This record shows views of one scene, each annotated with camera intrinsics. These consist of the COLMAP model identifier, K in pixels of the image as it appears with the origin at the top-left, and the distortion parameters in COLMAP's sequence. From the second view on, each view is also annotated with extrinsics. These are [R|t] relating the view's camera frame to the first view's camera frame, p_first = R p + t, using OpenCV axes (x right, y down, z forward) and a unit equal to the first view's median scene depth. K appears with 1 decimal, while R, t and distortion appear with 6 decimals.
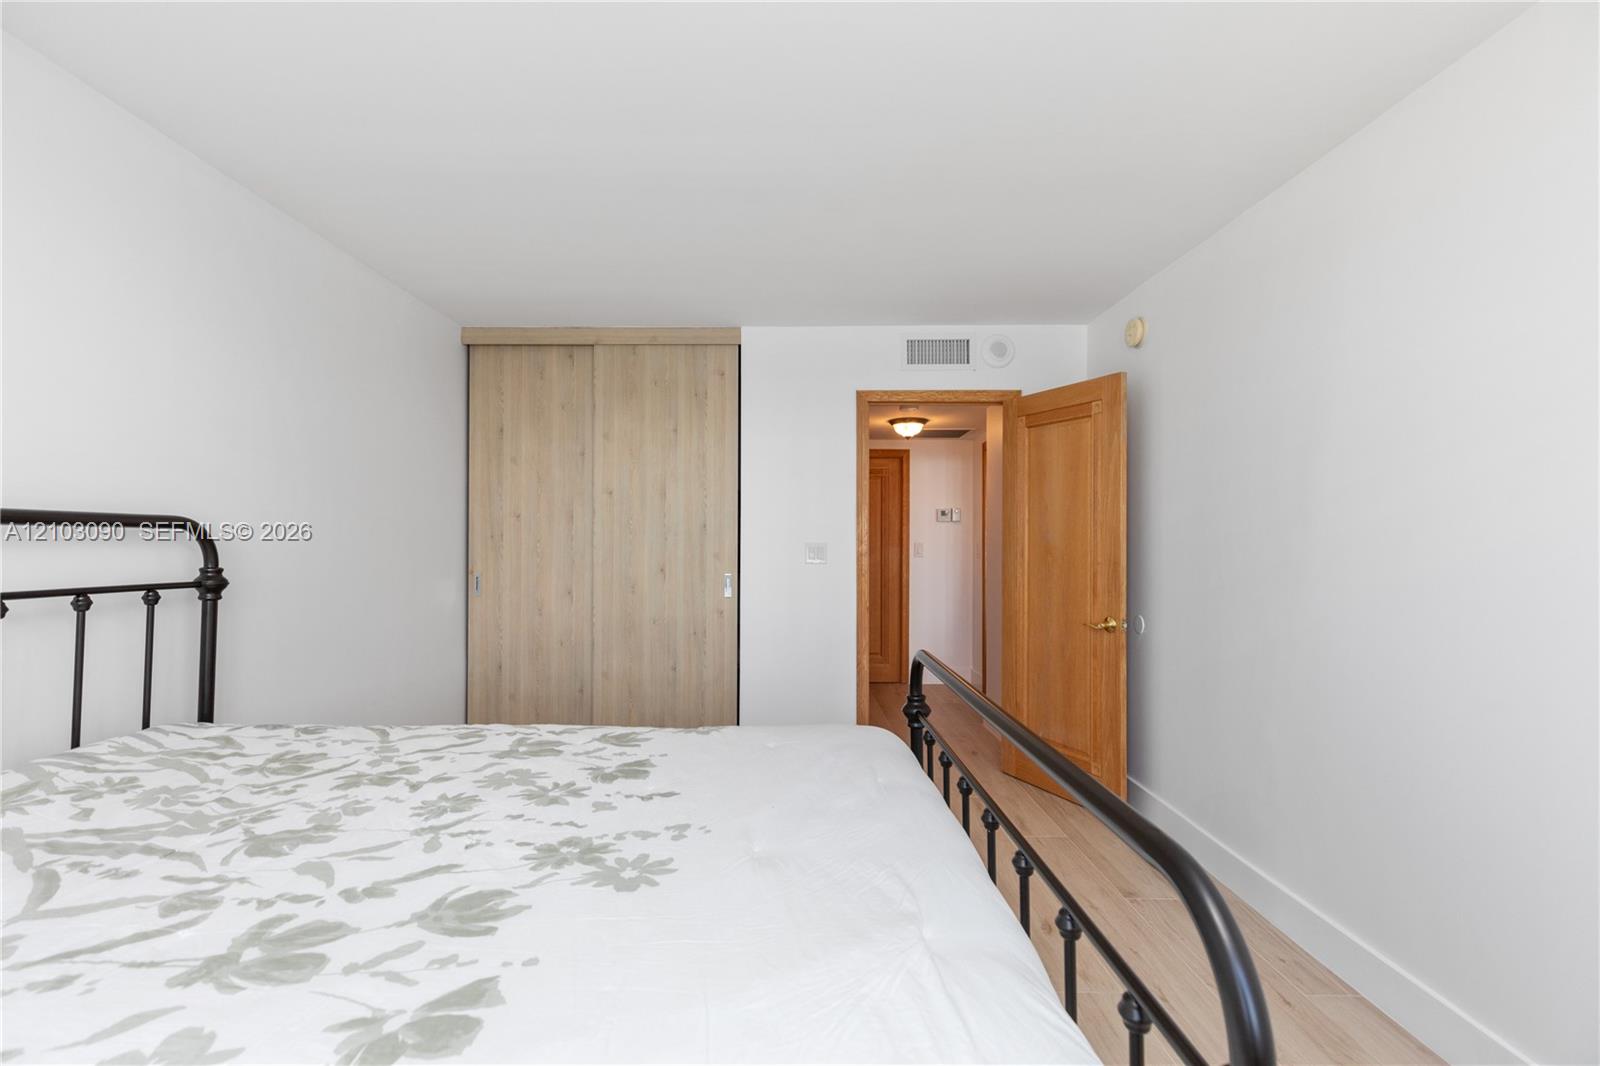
lens RADIAL K [[726.4, 0, 781.3], [0, 726.4, 538.2], [0, 0, 1]] dist [0.012501, -0.000254]
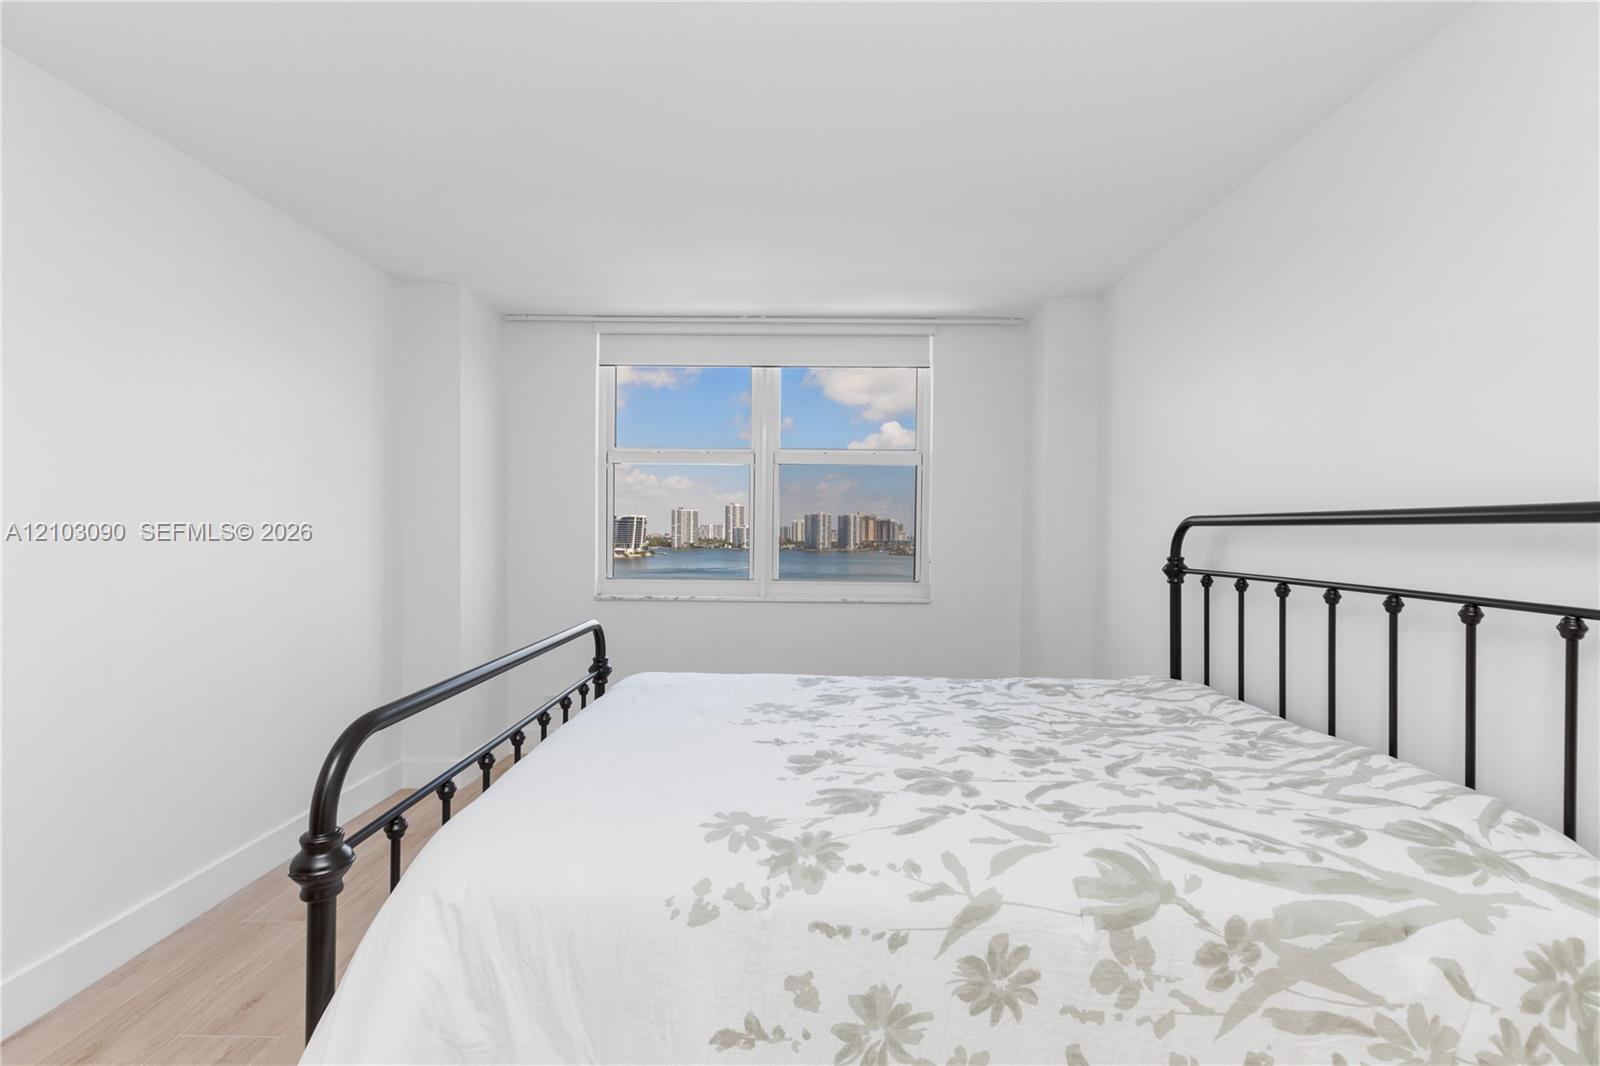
lens RADIAL K [[727.2, 0, 794.9], [0, 727.2, 533.0], [0, 0, 1]] dist [0.011843, -0.000655]
pose [[-0.999962, -0.008713, 0.000964, -0.289321], [-0.008723, 0.999898, -0.011303, 0.017125], [-0.000866, -0.011311, -0.999936, 2.133041]]
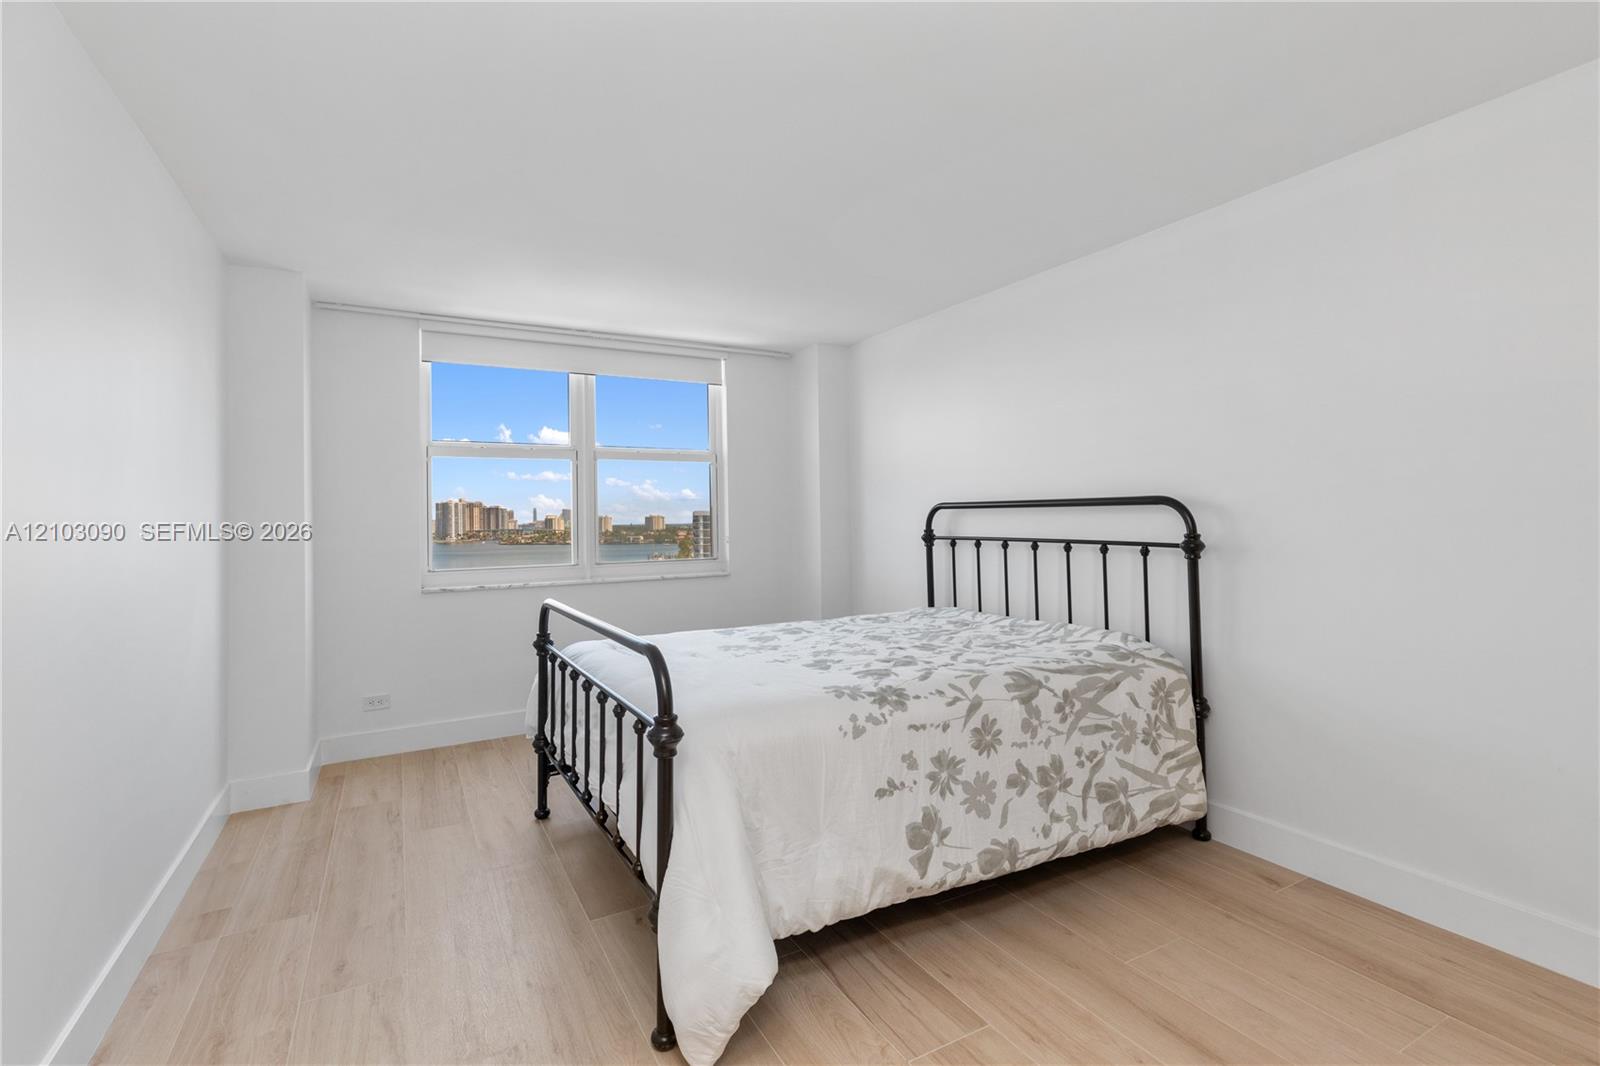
lens RADIAL K [[746.8, 0, 796.0], [0, 746.8, 481.3], [0, 0, 1]] dist [0.030637, -0.000073]
pose [[-0.865876, -0.008594, -0.500185, 0.598363], [0.023080, 0.998101, -0.057104, 0.016015], [0.499726, -0.060989, -0.864034, 2.545867]]
